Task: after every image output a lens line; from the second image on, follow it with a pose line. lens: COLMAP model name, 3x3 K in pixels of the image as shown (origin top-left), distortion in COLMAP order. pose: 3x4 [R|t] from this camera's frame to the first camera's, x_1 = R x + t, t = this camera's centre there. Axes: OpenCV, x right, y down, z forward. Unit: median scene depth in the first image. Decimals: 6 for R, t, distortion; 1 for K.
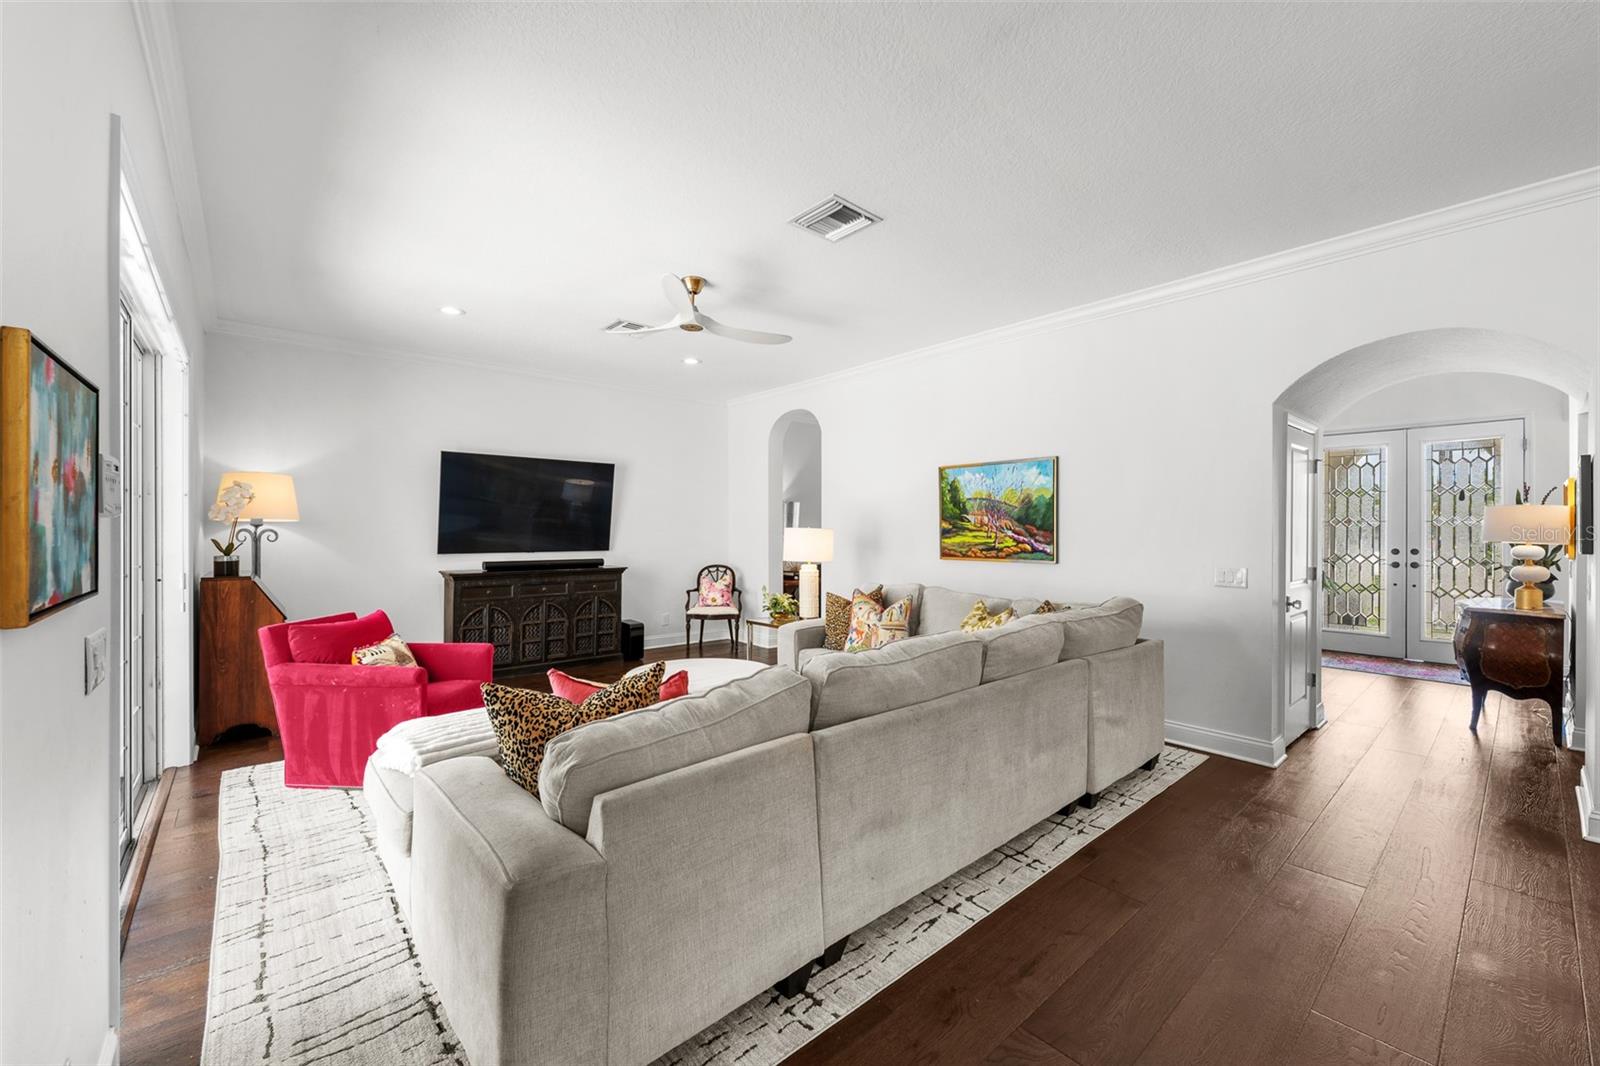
lens RADIAL K [[623.4, 0, 792.4], [0, 623.4, 531.0], [0, 0, 1]] dist [-0.000089, 0.000071]
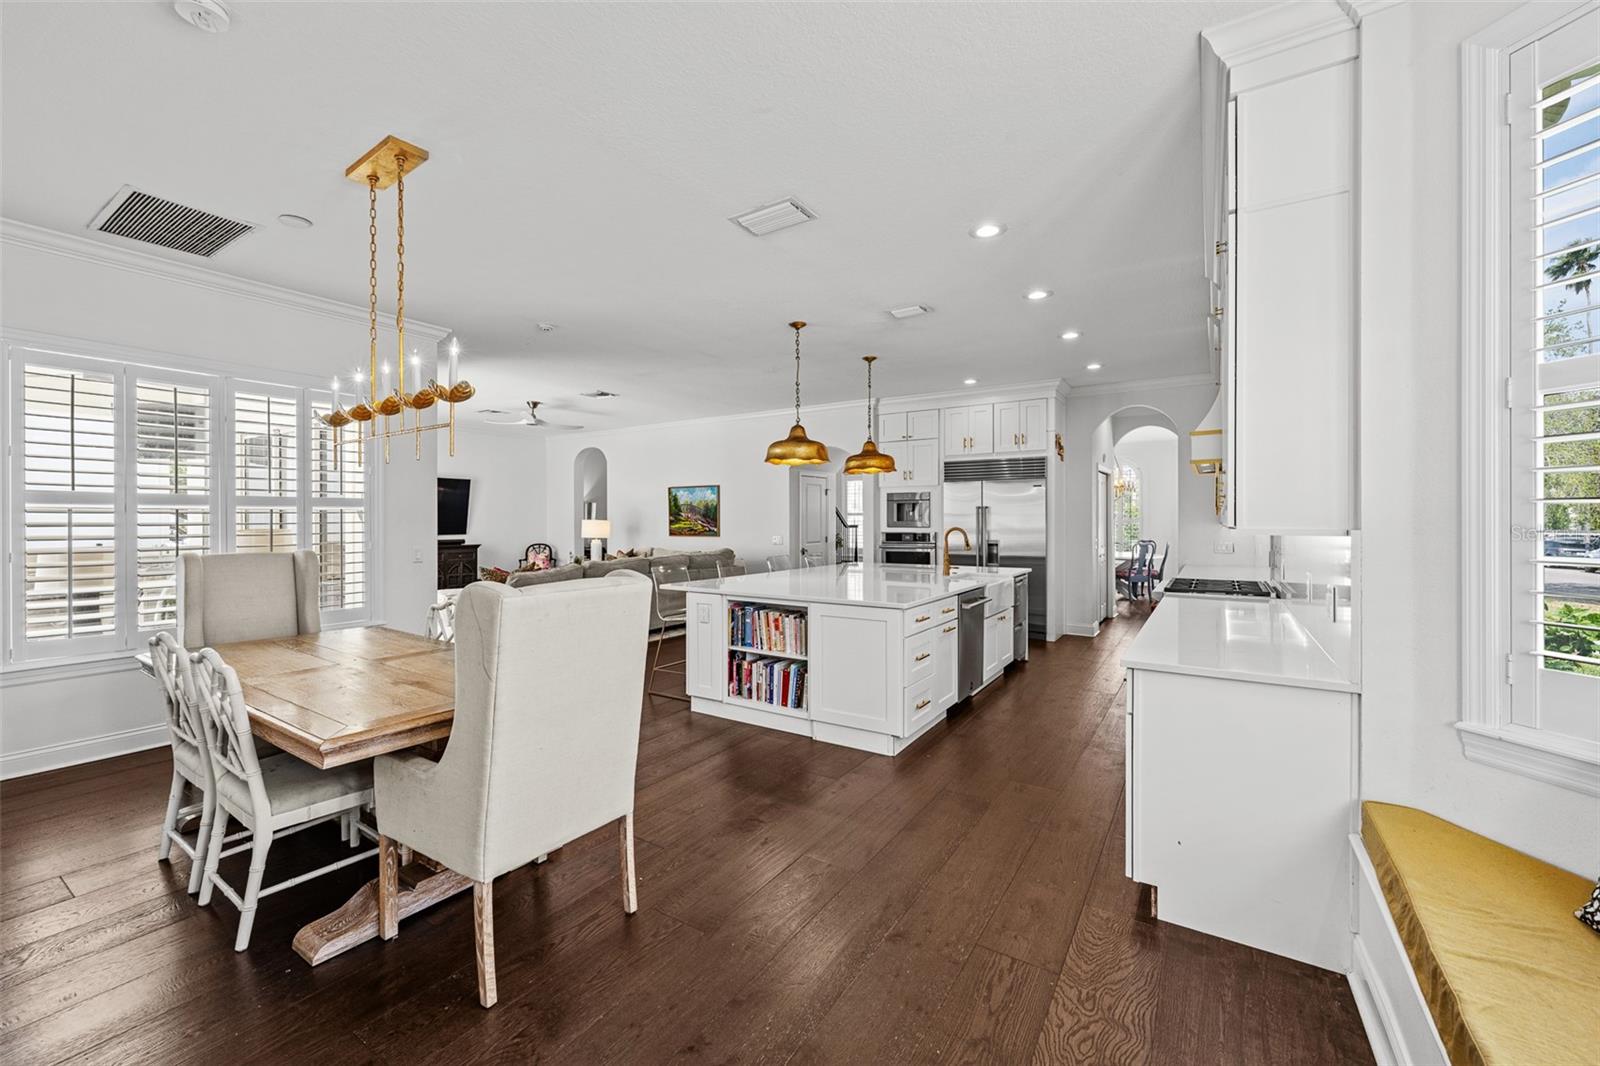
lens RADIAL K [[641.6, 0, 797.1], [0, 641.6, 522.4], [0, 0, 1]] dist [-0.000103, 0.000317]
pose [[0.959517, -0.004125, 0.281621, 0.064317], [0.003746, 0.999991, 0.001884, 0.001658], [-0.281626, -0.000753, 0.959524, -1.008877]]
